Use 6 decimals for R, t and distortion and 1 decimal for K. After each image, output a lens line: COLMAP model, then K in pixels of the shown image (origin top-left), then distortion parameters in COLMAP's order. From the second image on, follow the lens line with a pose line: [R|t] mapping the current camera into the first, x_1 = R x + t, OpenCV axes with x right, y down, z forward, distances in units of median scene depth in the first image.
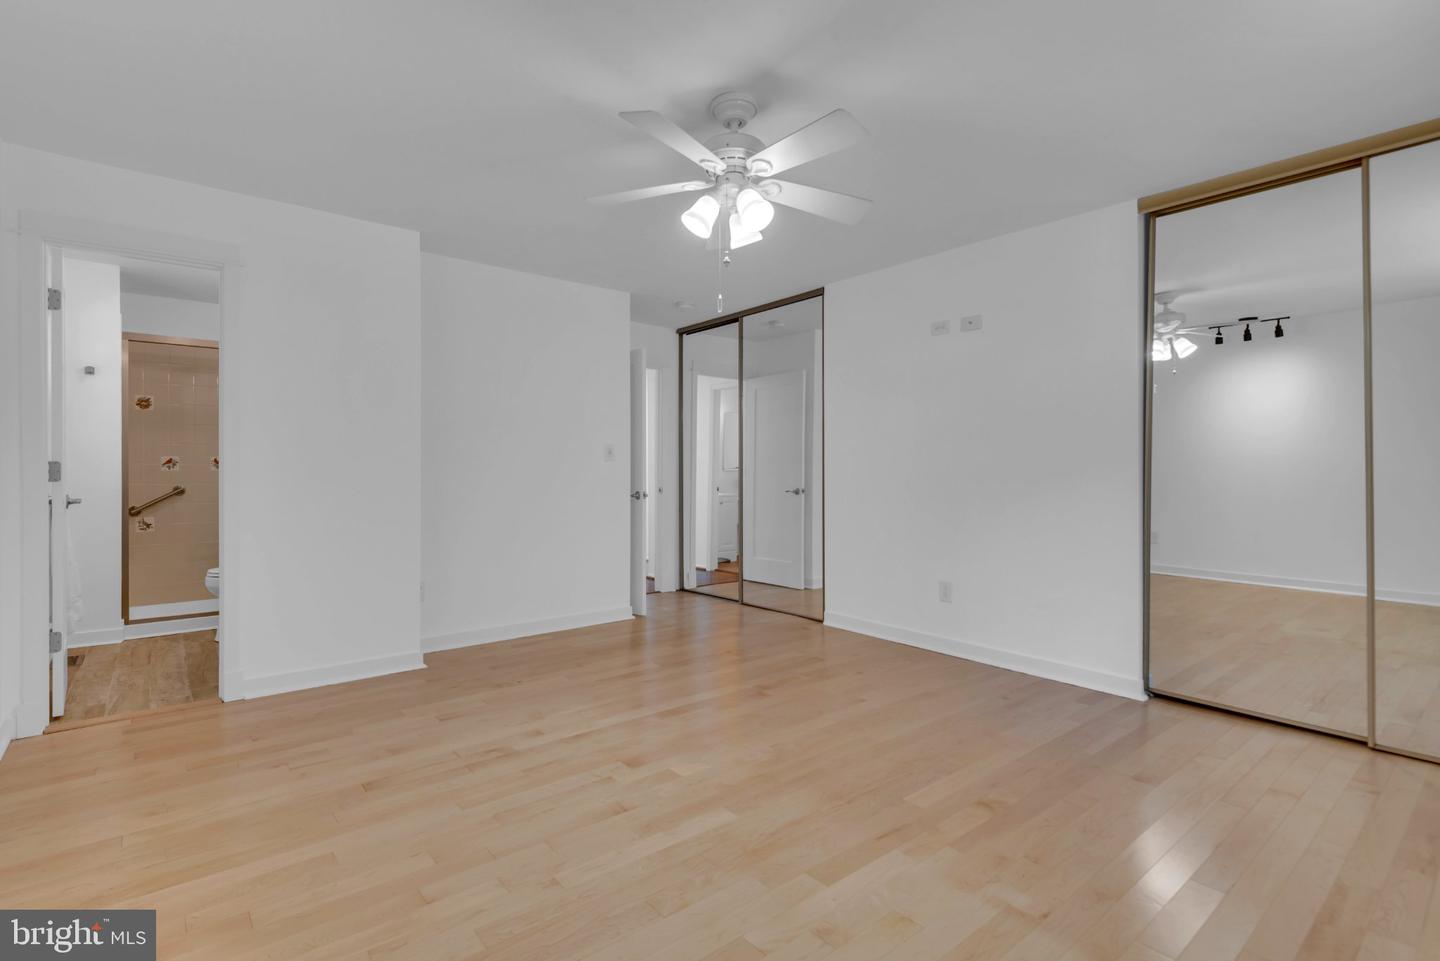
lens RADIAL K [[675.9, 0, 677.2], [0, 675.9, 472.5], [0, 0, 1]] dist [0.032533, -0.021931]
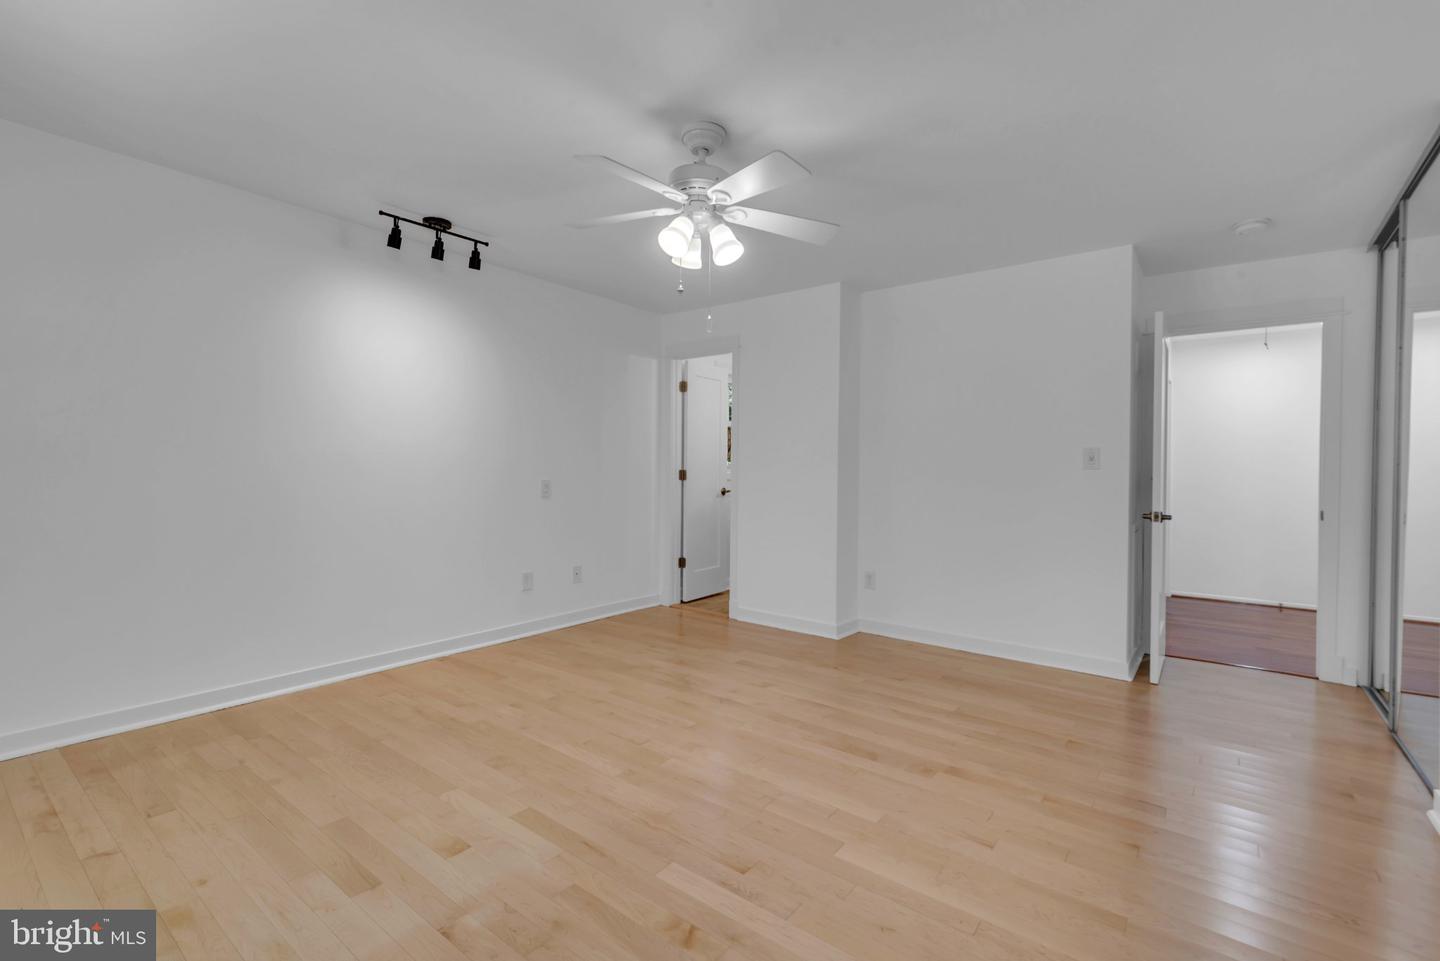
lens RADIAL K [[640.5, 0, 711.5], [0, 640.5, 472.2], [0, 0, 1]] dist [0.033922, -0.010242]
pose [[0.236851, 0.008808, -0.971506, 0.979881], [-0.013447, 0.999893, 0.005787, -0.021810], [0.971453, 0.011693, 0.236944, 0.724733]]
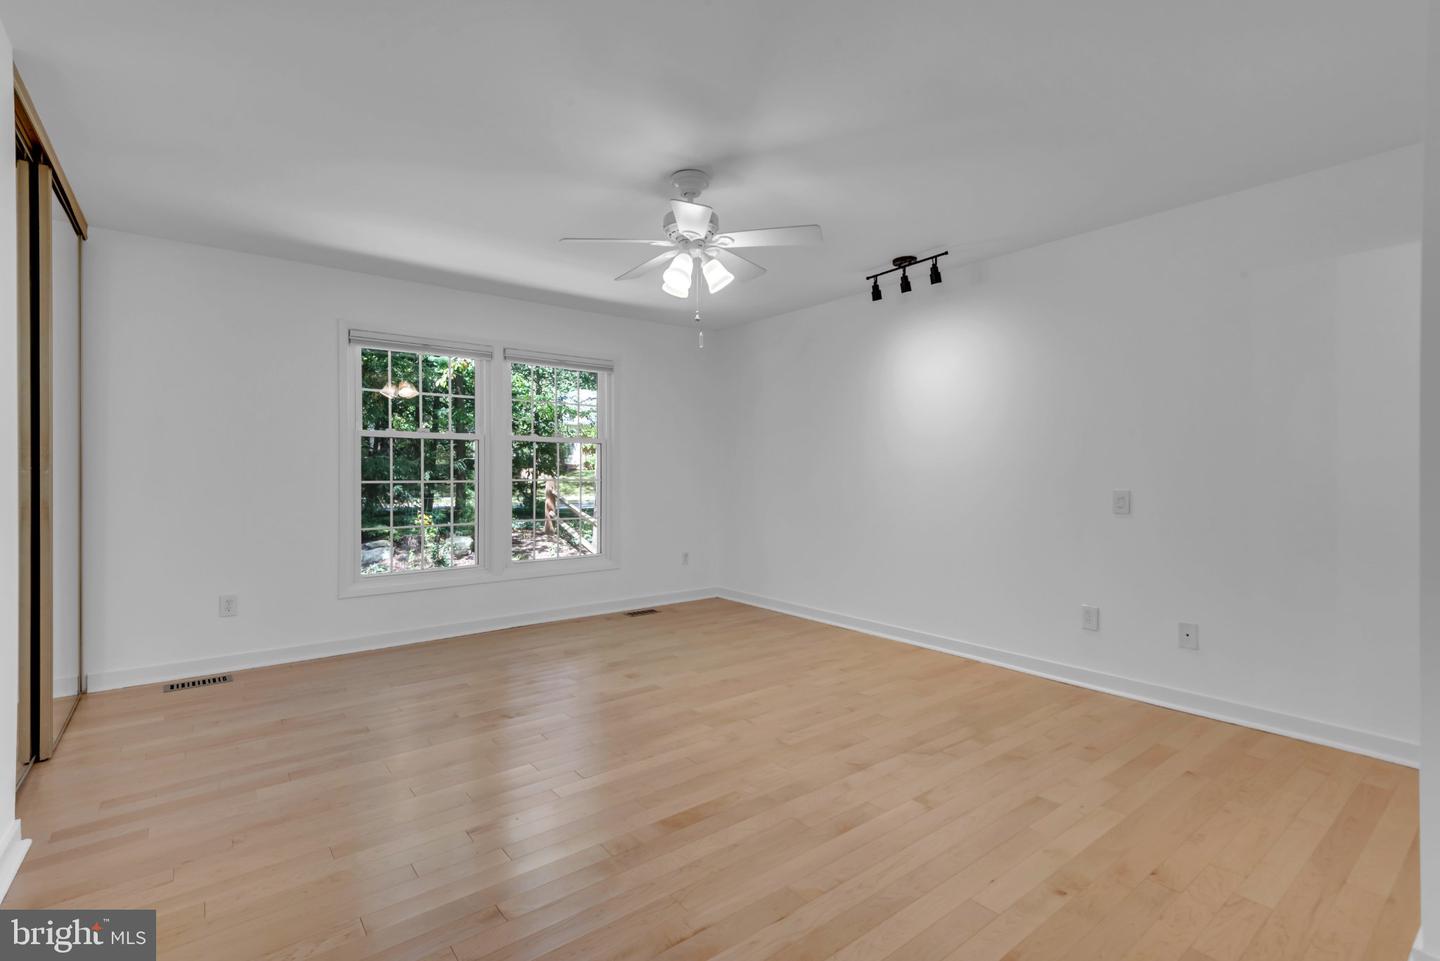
lens RADIAL K [[649.6, 0, 683.2], [0, 649.6, 473.7], [0, 0, 1]] dist [0.035526, -0.016372]
pose [[-0.999575, -0.000849, 0.029124, 0.056717], [-0.000757, 0.999995, 0.003156, -0.021803], [-0.029127, 0.003132, -0.999571, 1.999616]]
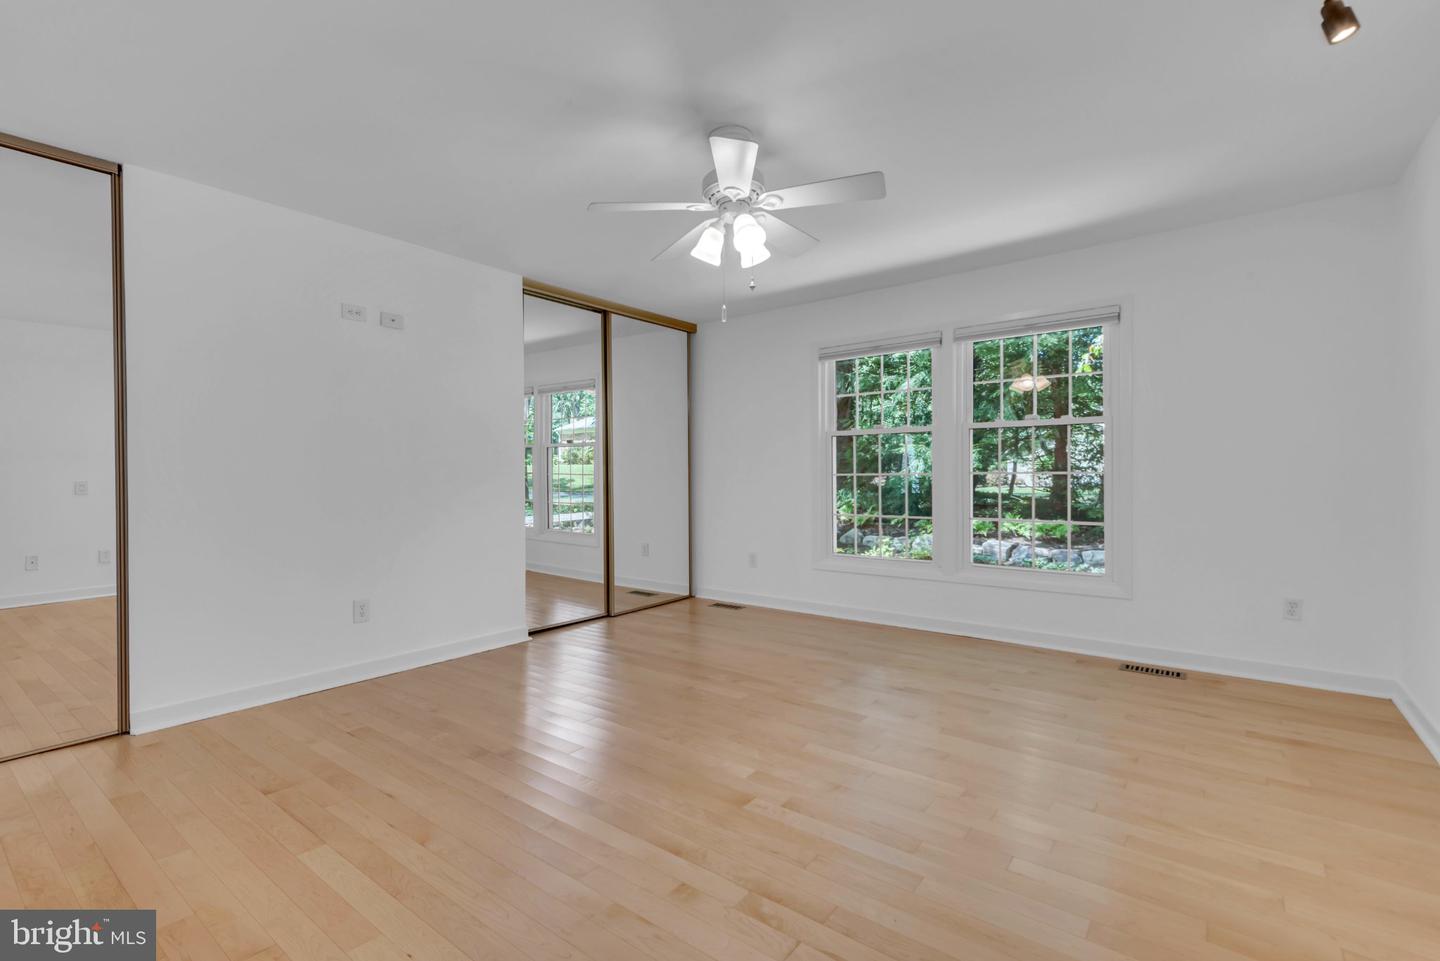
lens RADIAL K [[656.6, 0, 702.7], [0, 656.6, 472.0], [0, 0, 1]] dist [0.042142, -0.019191]
pose [[-0.233177, -0.002001, 0.972432, -0.868561], [0.011430, 0.999923, 0.004798, -0.009360], [-0.972367, 0.012234, -0.233136, 1.200502]]
